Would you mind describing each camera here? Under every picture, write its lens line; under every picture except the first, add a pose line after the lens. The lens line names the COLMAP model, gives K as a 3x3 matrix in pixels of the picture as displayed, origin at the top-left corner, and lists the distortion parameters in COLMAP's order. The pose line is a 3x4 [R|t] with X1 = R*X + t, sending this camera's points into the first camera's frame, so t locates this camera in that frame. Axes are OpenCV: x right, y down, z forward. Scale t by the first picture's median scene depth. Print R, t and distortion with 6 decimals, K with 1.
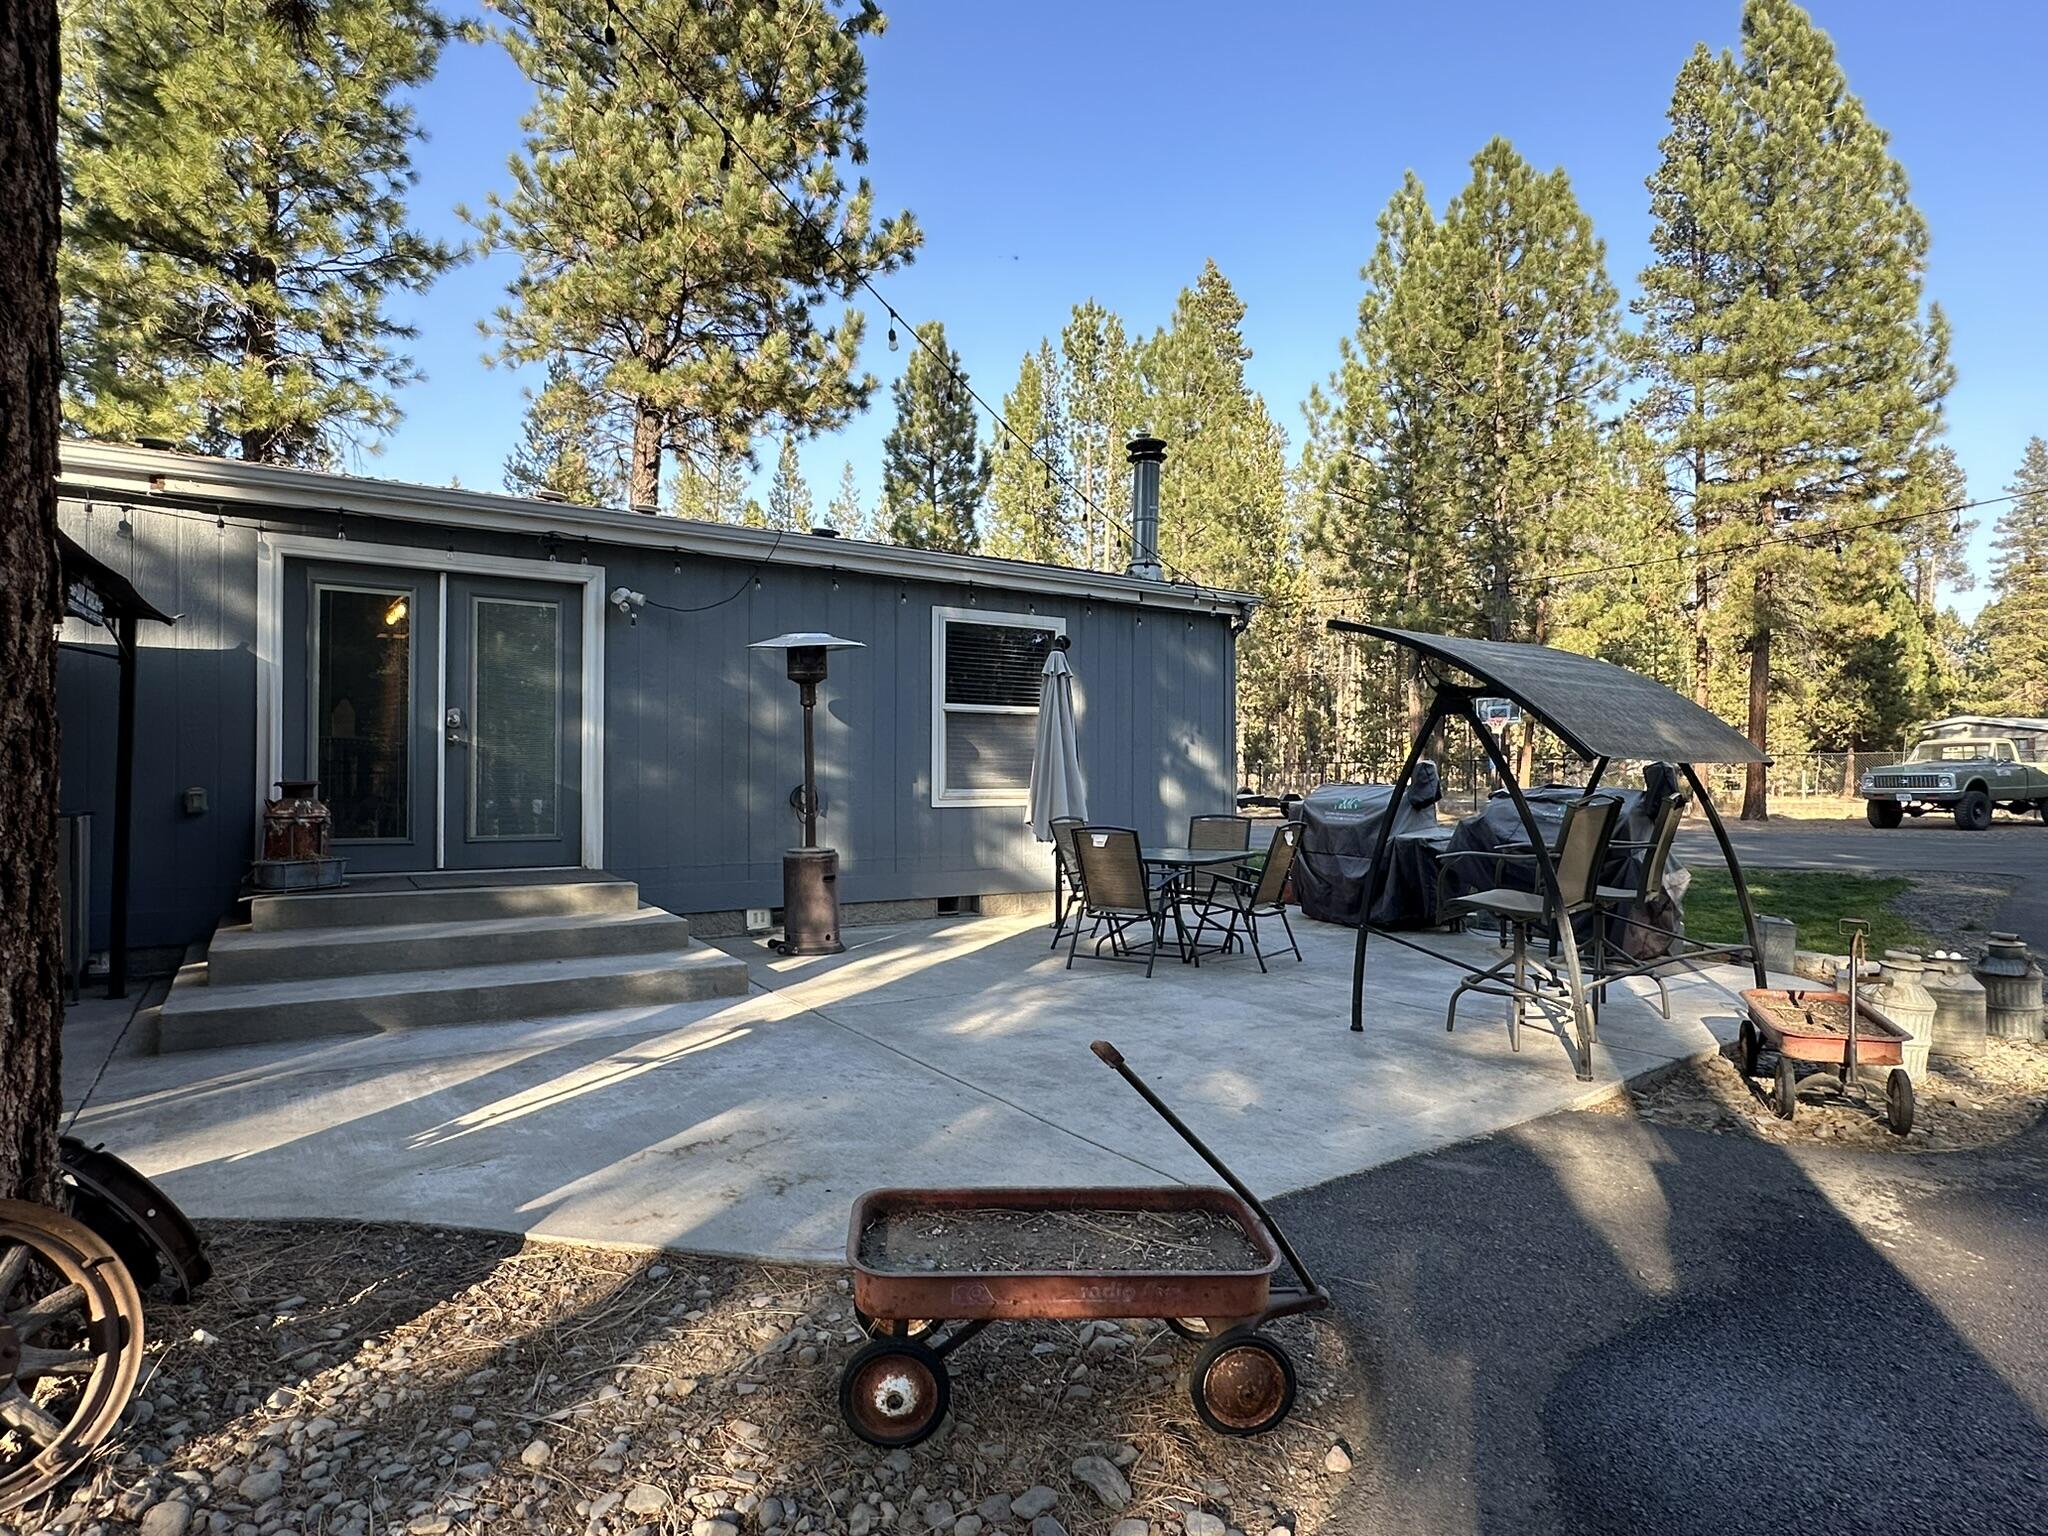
lens RADIAL K [[1143.7, 0, 1023.7], [0, 1143.7, 772.7], [0, 0, 1]] dist [-0.003806, 0.000998]
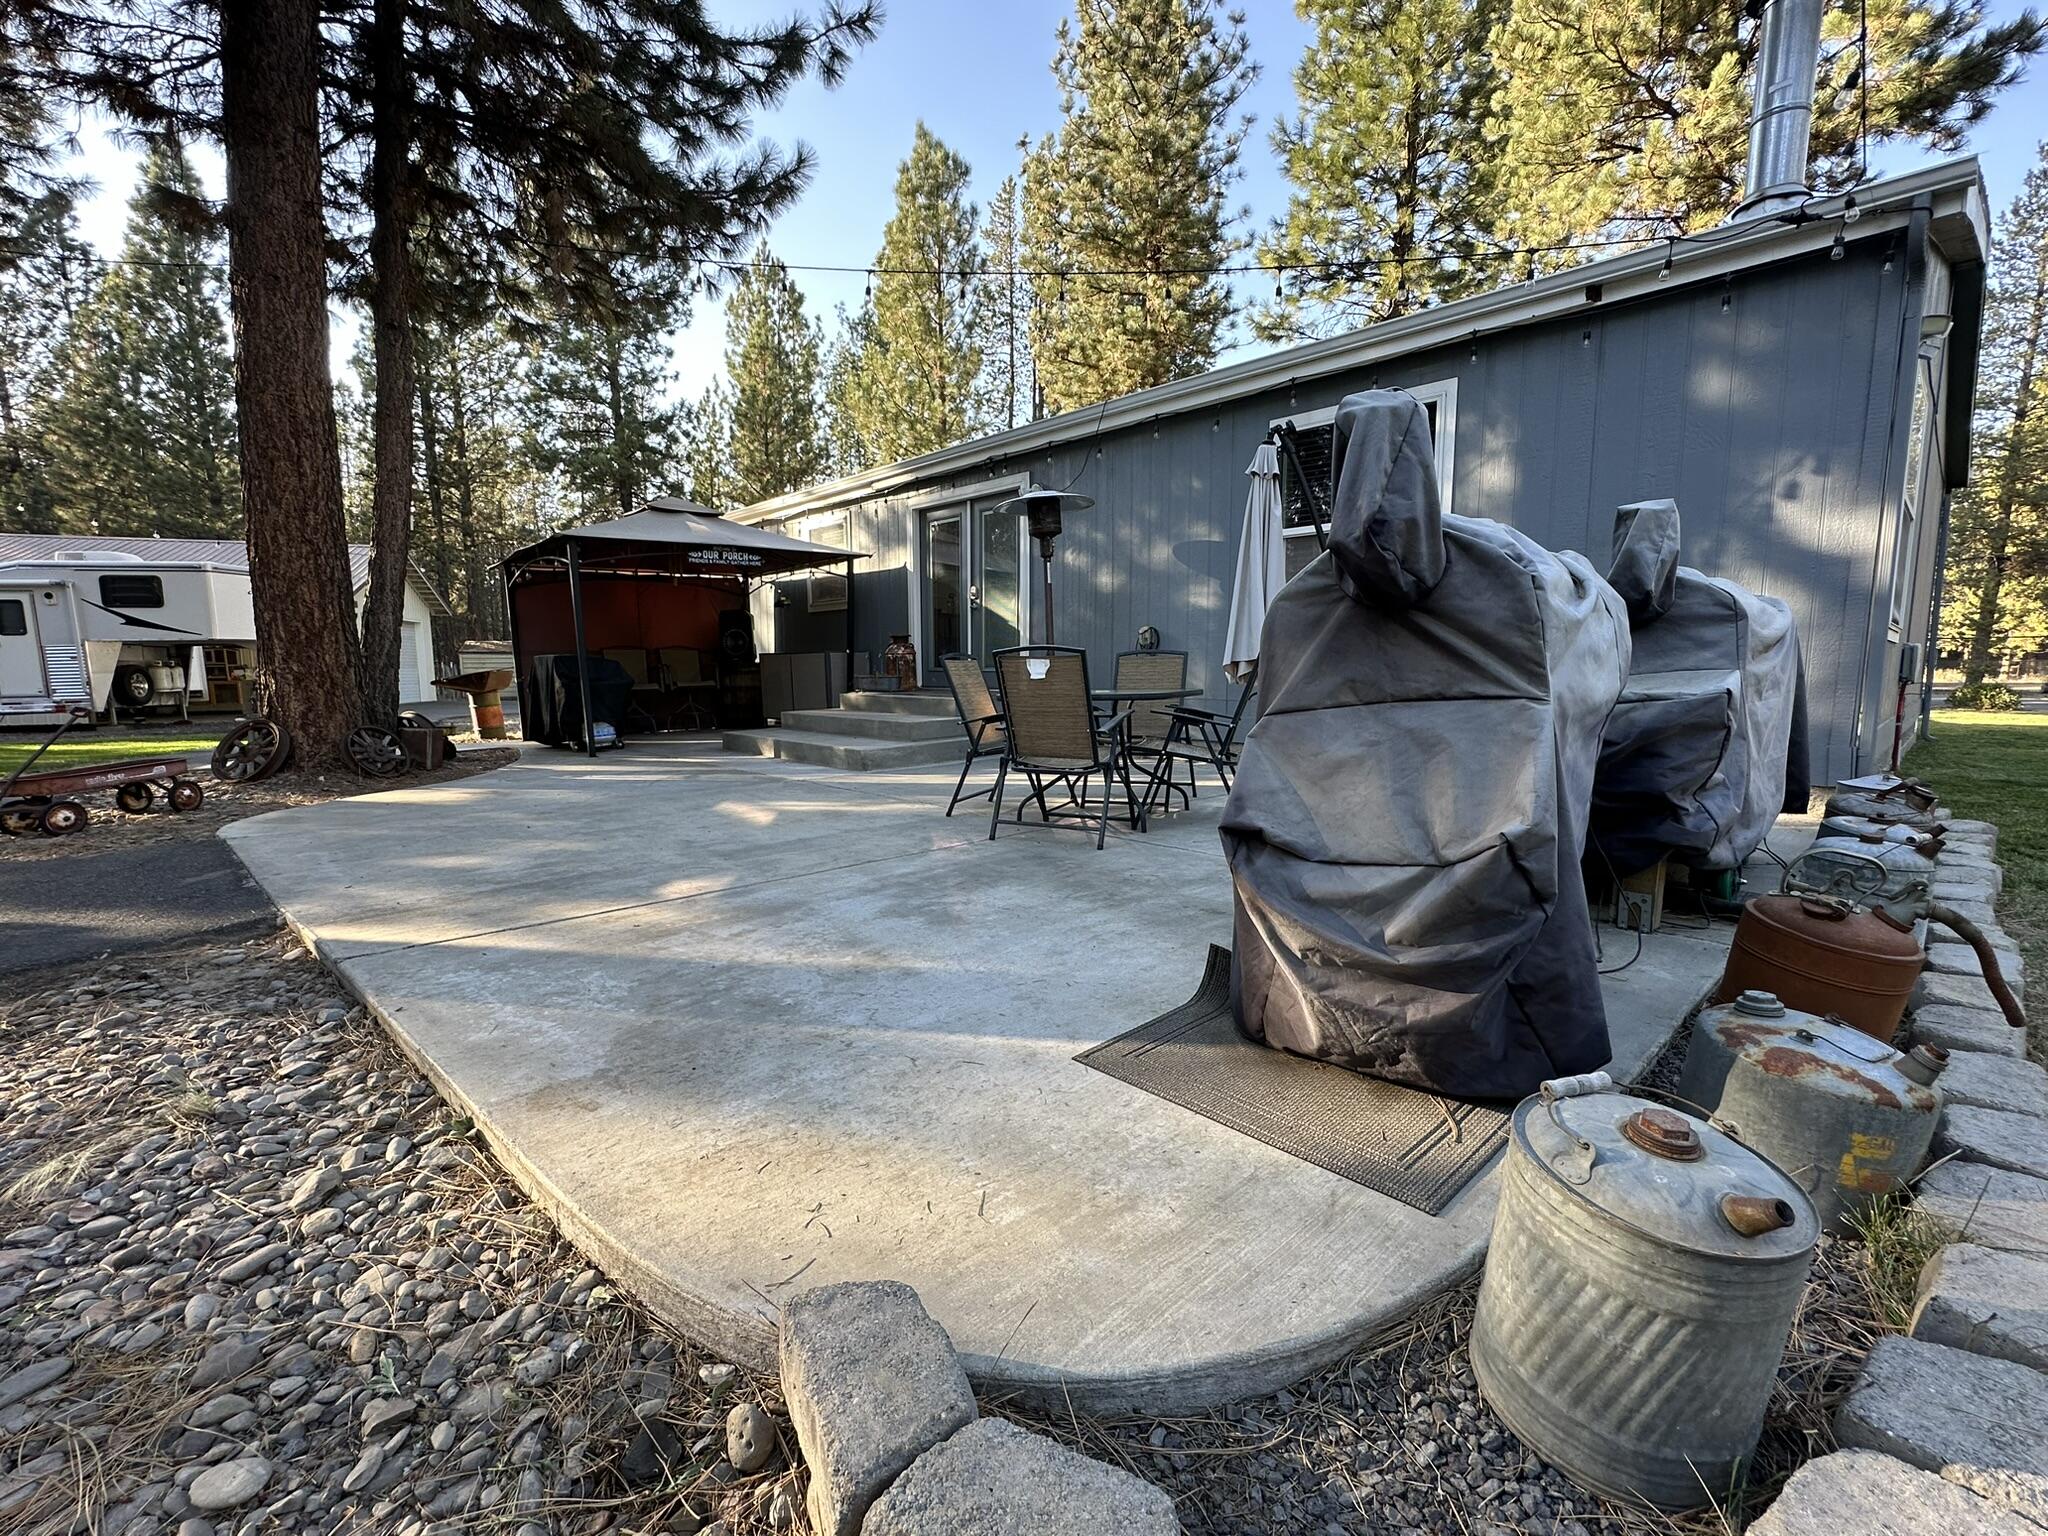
lens RADIAL K [[872.6, 0, 1025.6], [0, 872.6, 769.5], [0, 0, 1]] dist [-0.001561, -0.000713]
pose [[0.171937, 0.117159, -0.978116, 0.384499], [0.012159, 0.992575, 0.121028, 0.026238], [0.985033, -0.032703, 0.169236, 0.444064]]
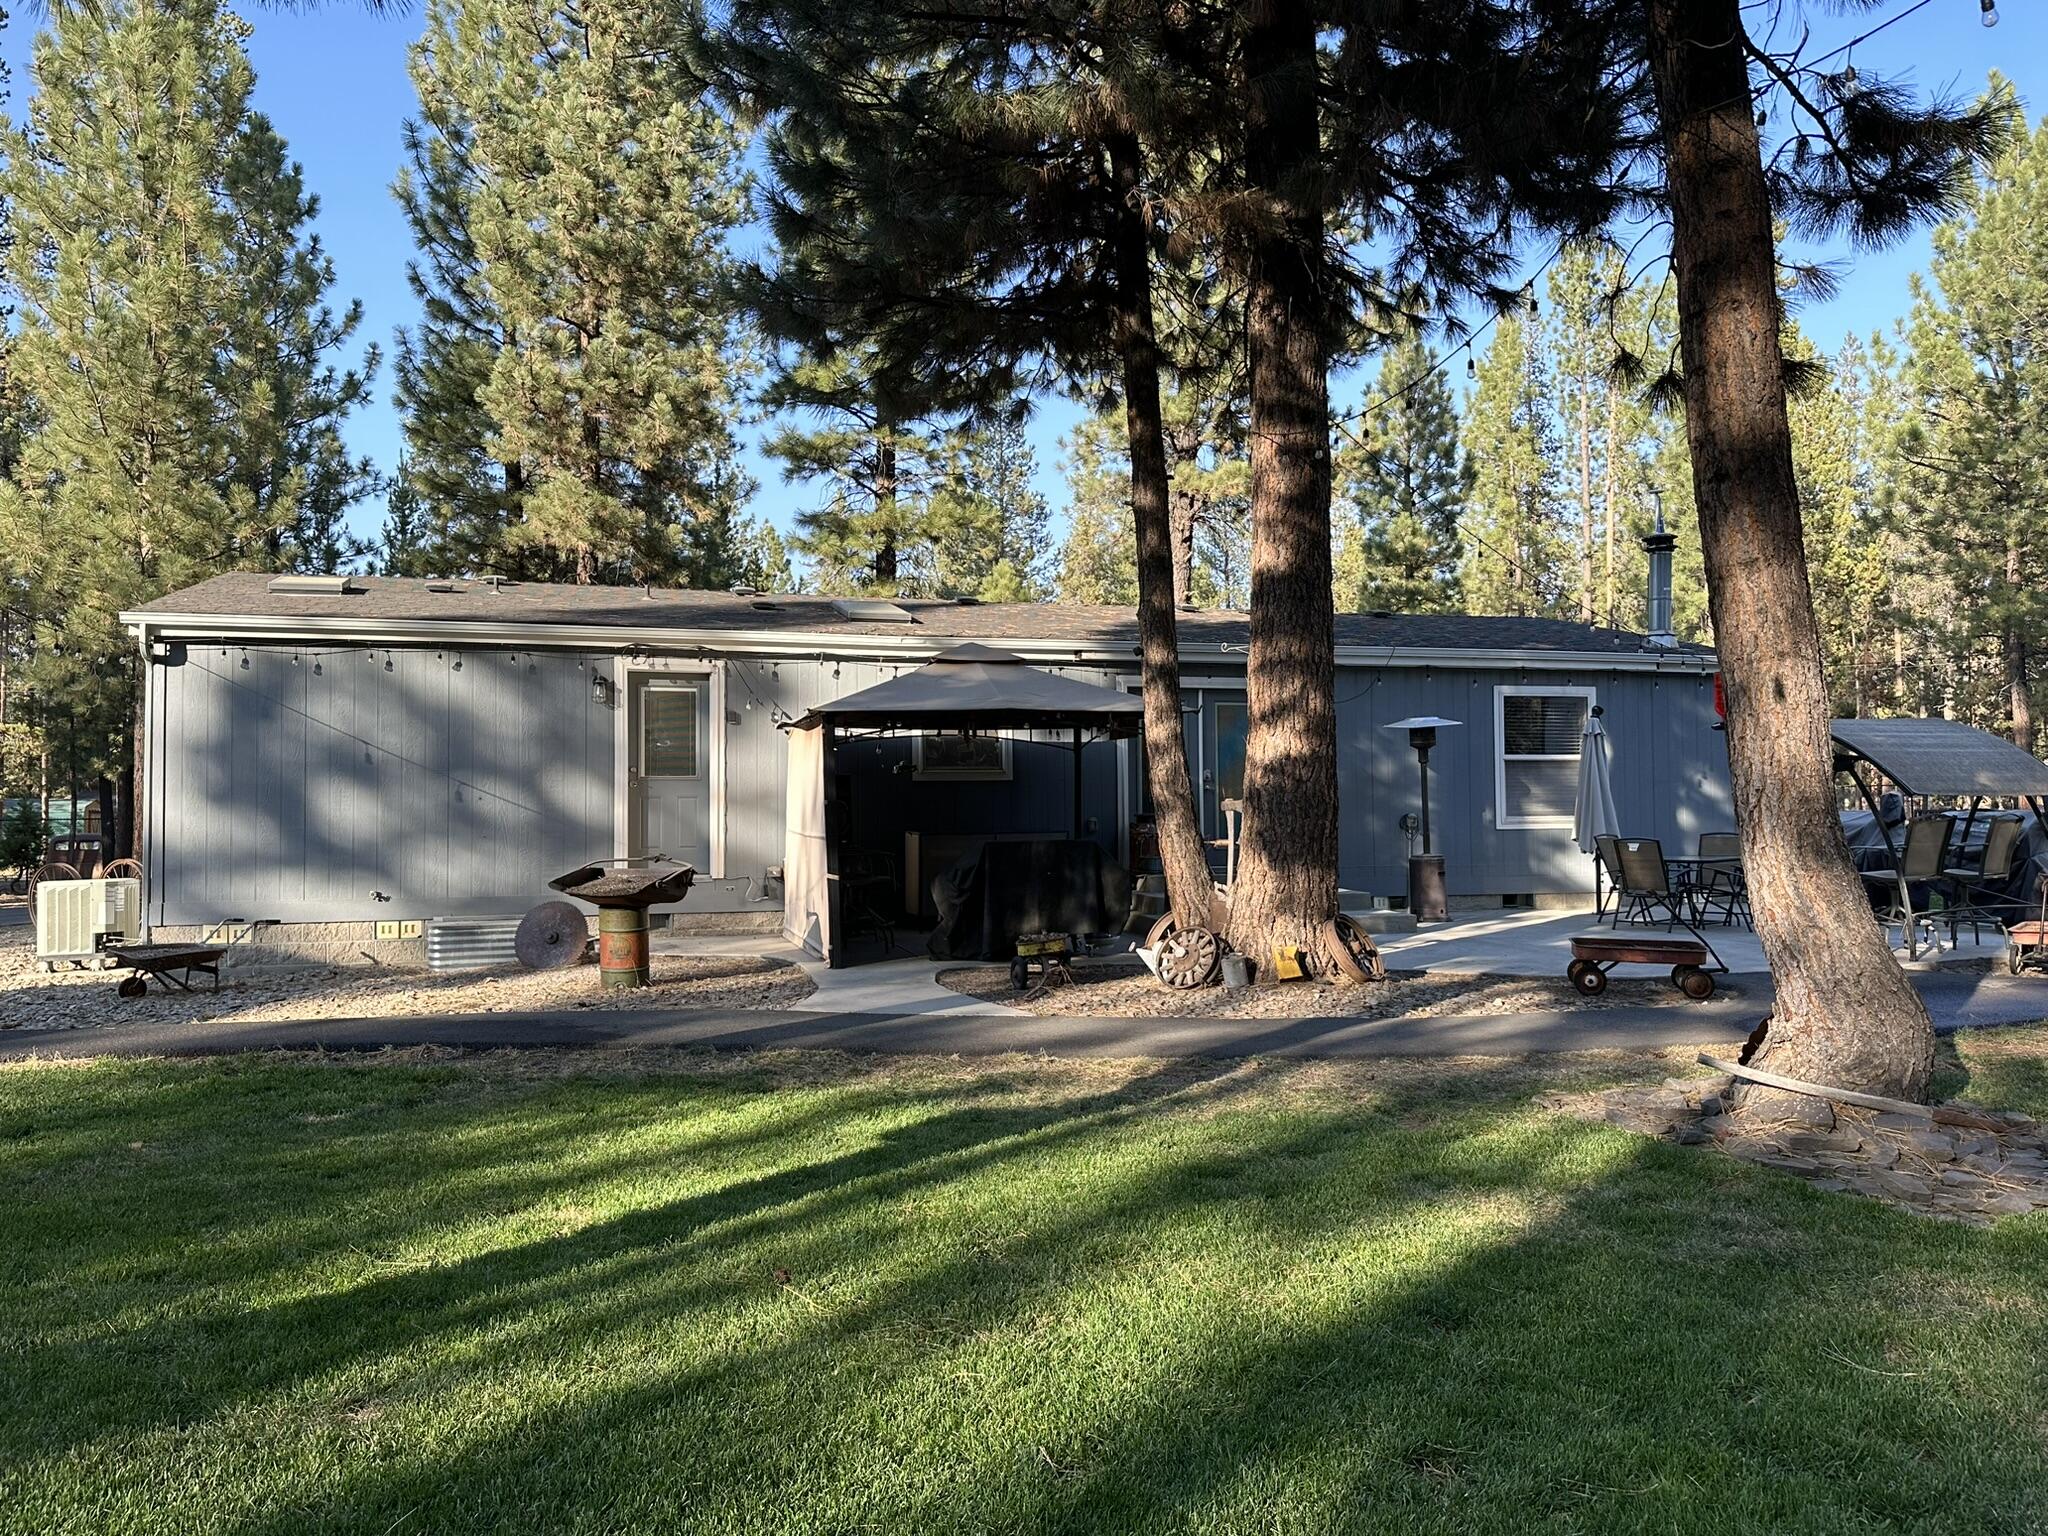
lens RADIAL K [[1484.8, 0, 1023.8], [0, 1484.8, 772.6], [0, 0, 1]] dist [0.064419, -0.071465]
pose [[0.955607, -0.018955, -0.294033, -0.061665], [0.013279, 0.999685, -0.021292, -0.005471], [0.294344, 0.016442, 0.955558, -0.595972]]
